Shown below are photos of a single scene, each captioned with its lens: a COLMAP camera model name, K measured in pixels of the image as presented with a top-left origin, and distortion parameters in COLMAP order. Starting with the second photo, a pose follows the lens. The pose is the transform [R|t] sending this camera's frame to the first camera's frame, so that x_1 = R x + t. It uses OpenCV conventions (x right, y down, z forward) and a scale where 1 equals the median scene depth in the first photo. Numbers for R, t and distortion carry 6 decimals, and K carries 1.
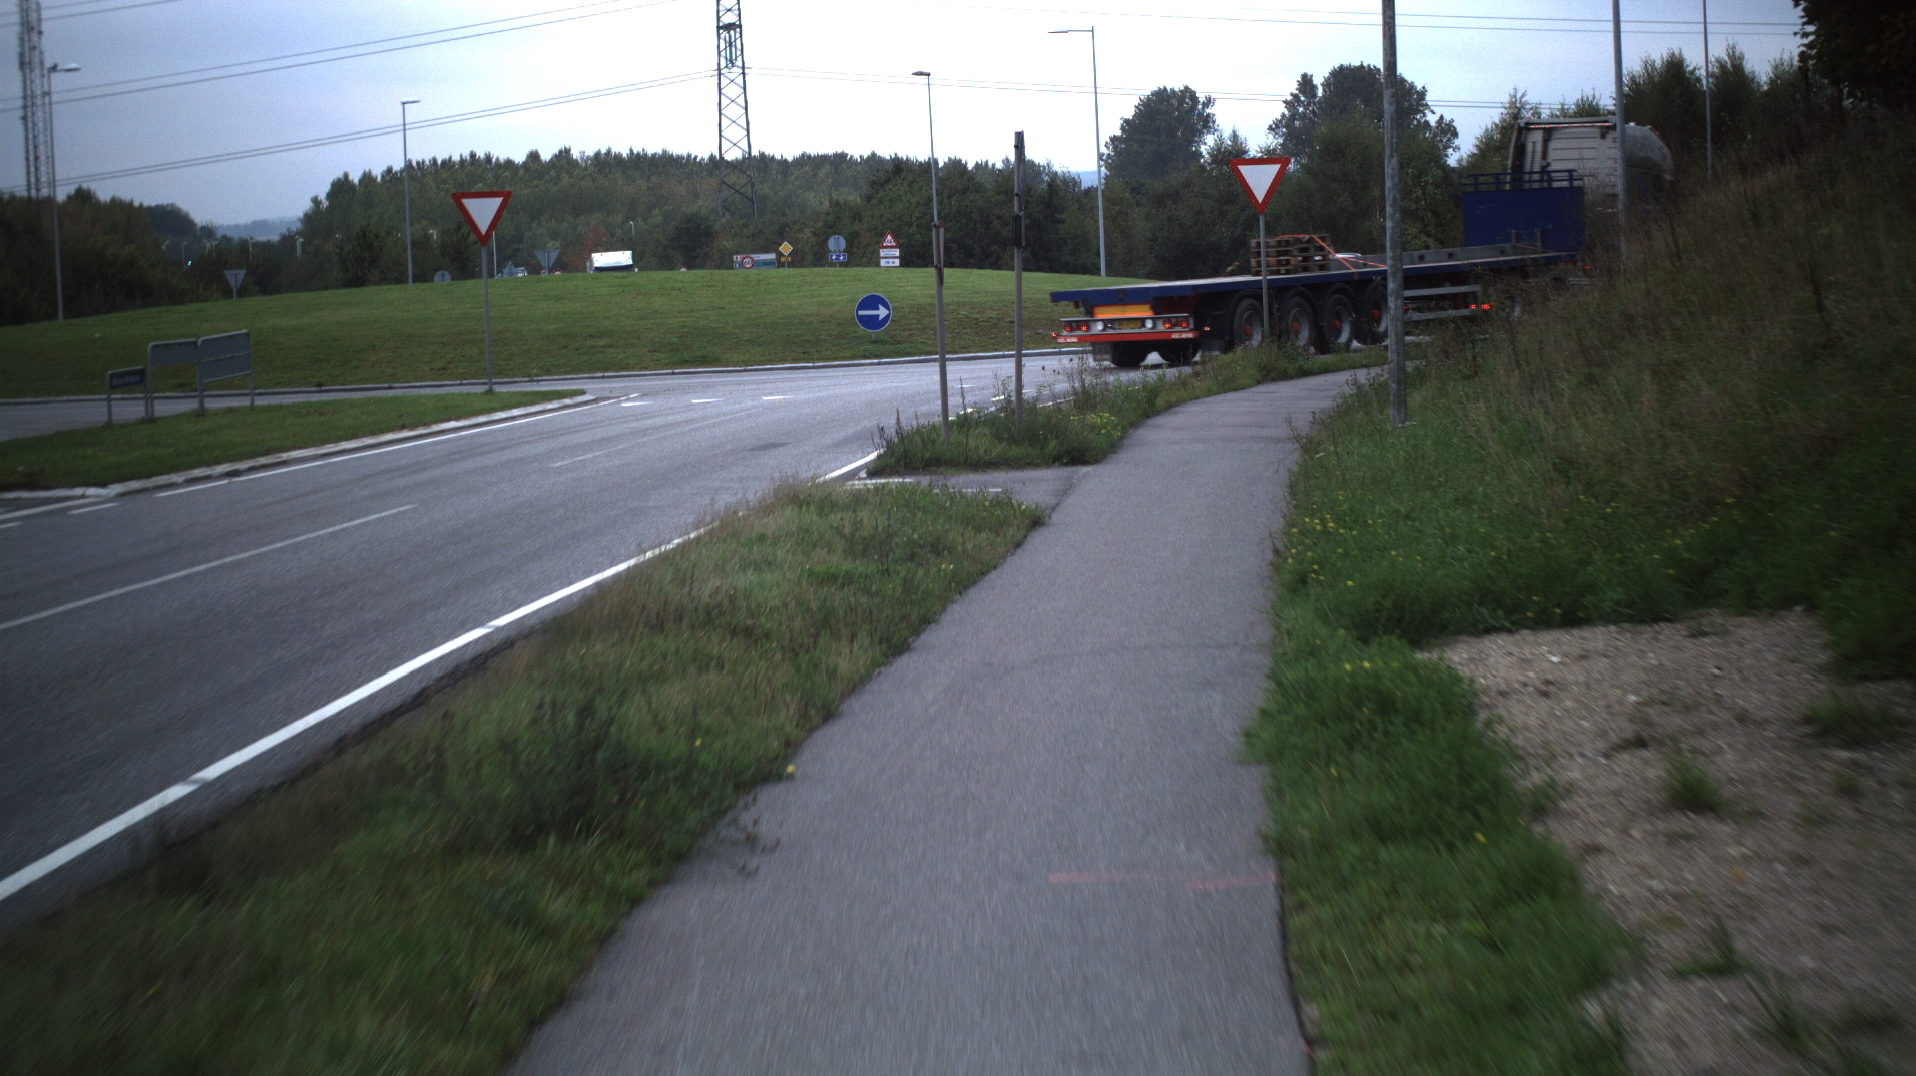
lens RADIAL K [[3267.5, 0, 970.1], [0, 3267.5, 543.1], [0, 0, 1]] dist [-0.267398, 0.000000]
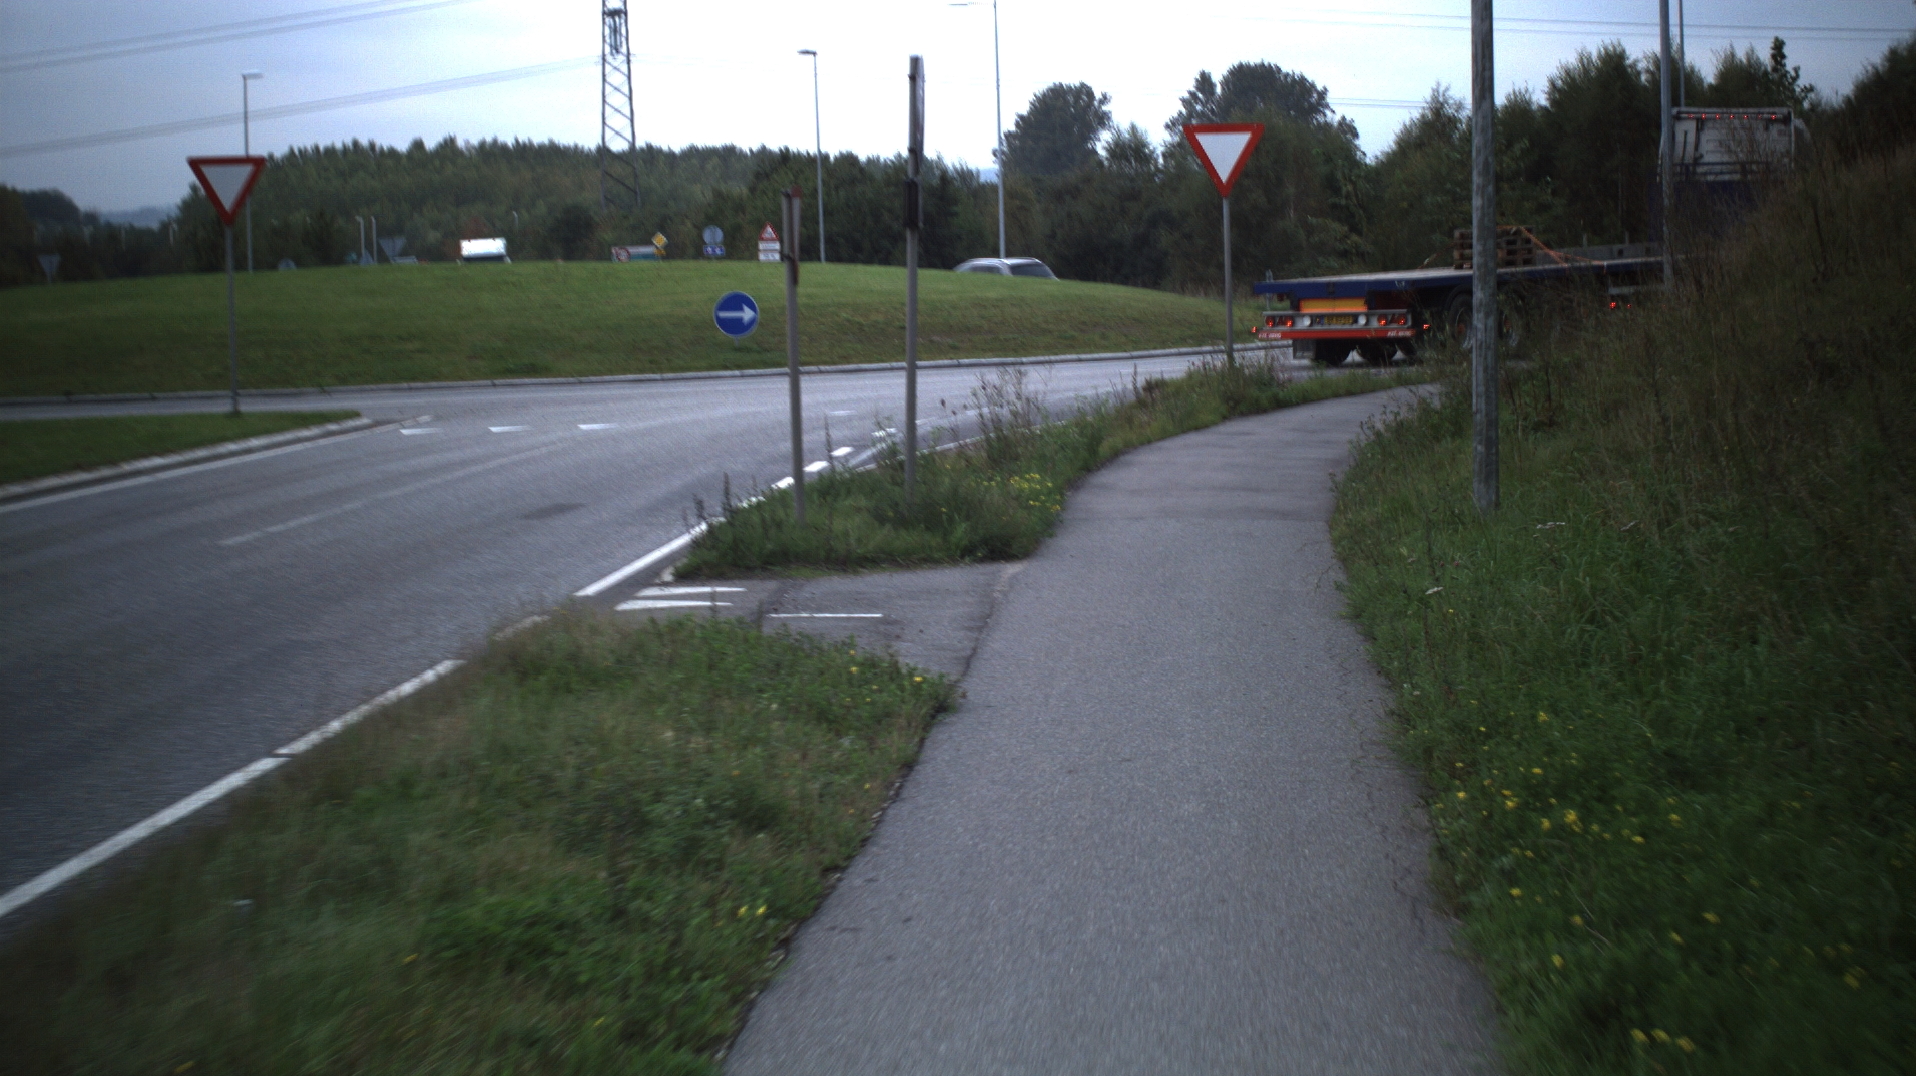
lens RADIAL K [[3267.5, 0, 940.6], [0, 3267.5, 540.0], [0, 0, 1]] dist [-0.267398, 0.000000]
pose [[0.999599, 0.012168, 0.025577, 0.000668], [-0.012165, 0.999926, -0.000238, -0.004371], [-0.025578, -0.000073, 0.999673, 0.053627]]
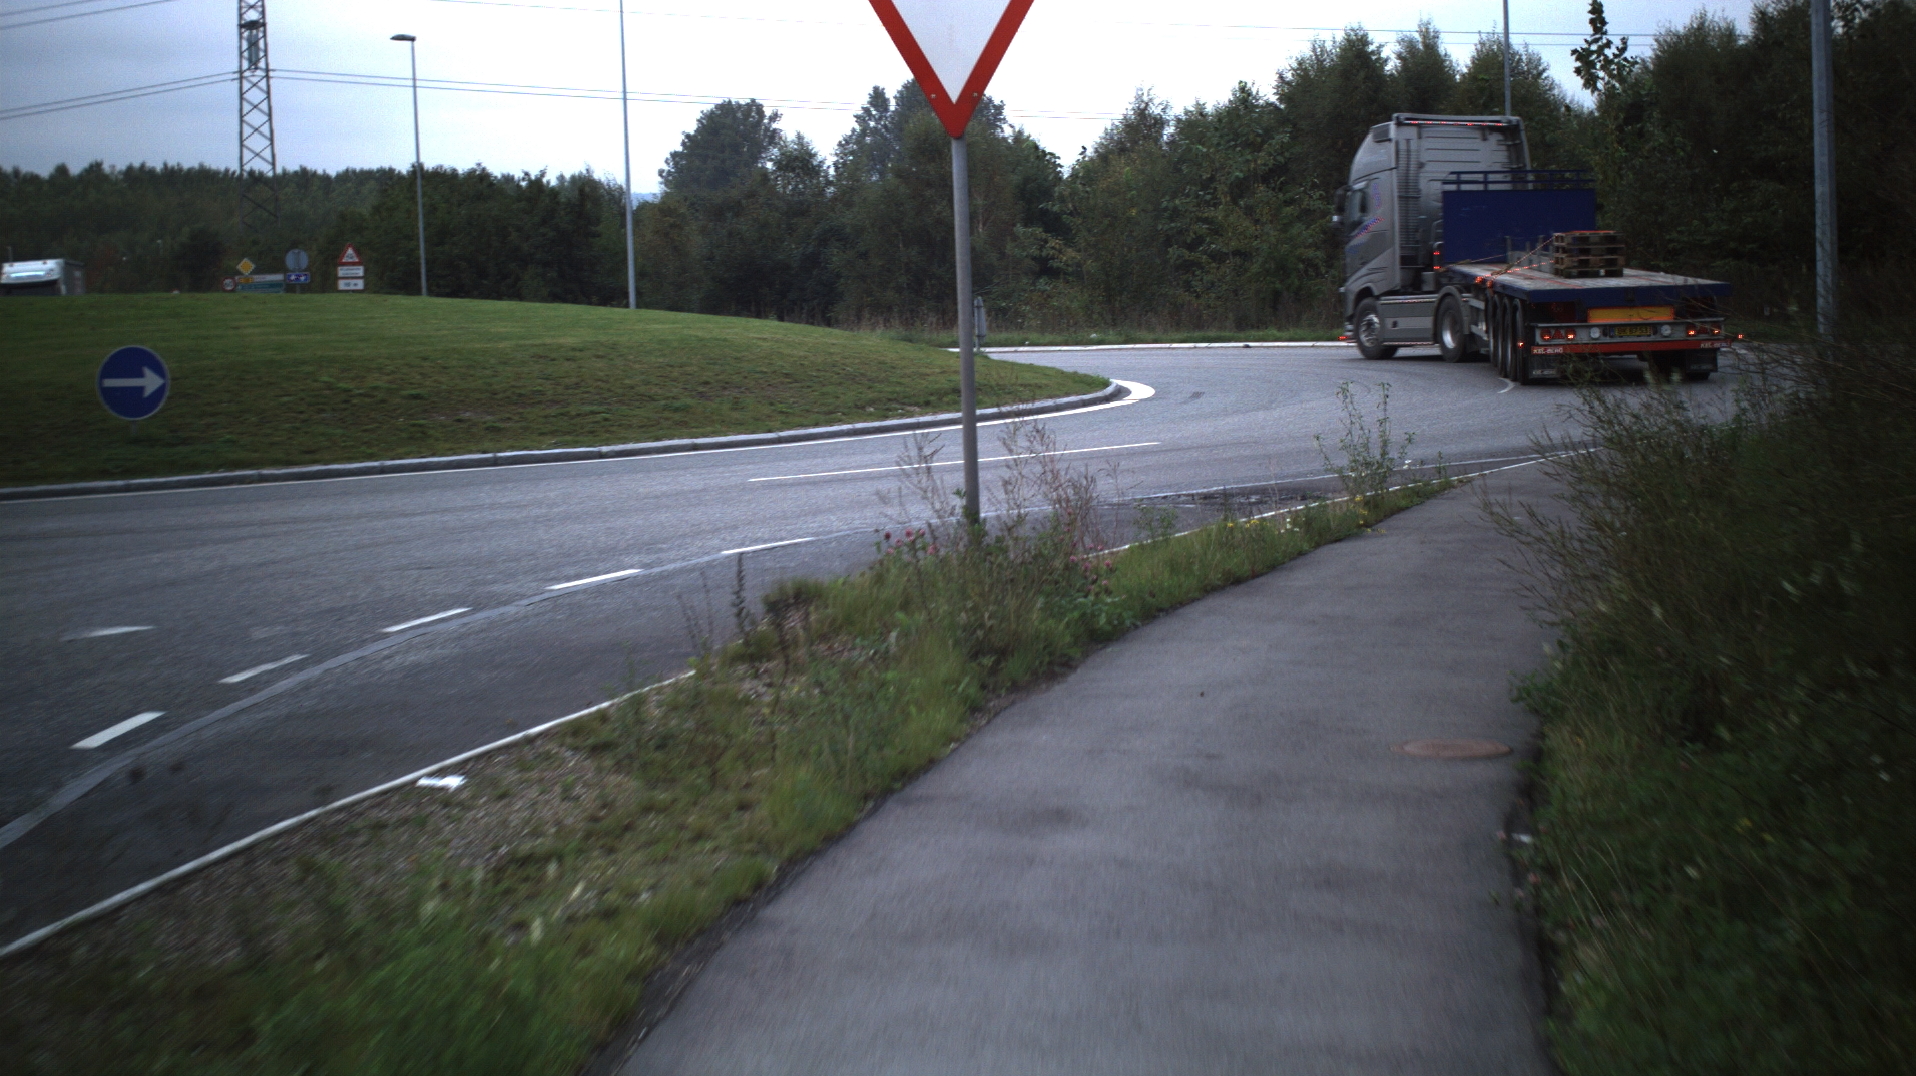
lens RADIAL K [[3267.5, 0, 958.0], [0, 3267.5, 536.8], [0, 0, 1]] dist [-0.267398, 0.000000]
pose [[0.991637, -0.001759, 0.129046, 0.011200], [0.002902, 0.999958, -0.008670, -0.013828], [-0.129025, 0.008972, 0.991601, 0.160079]]
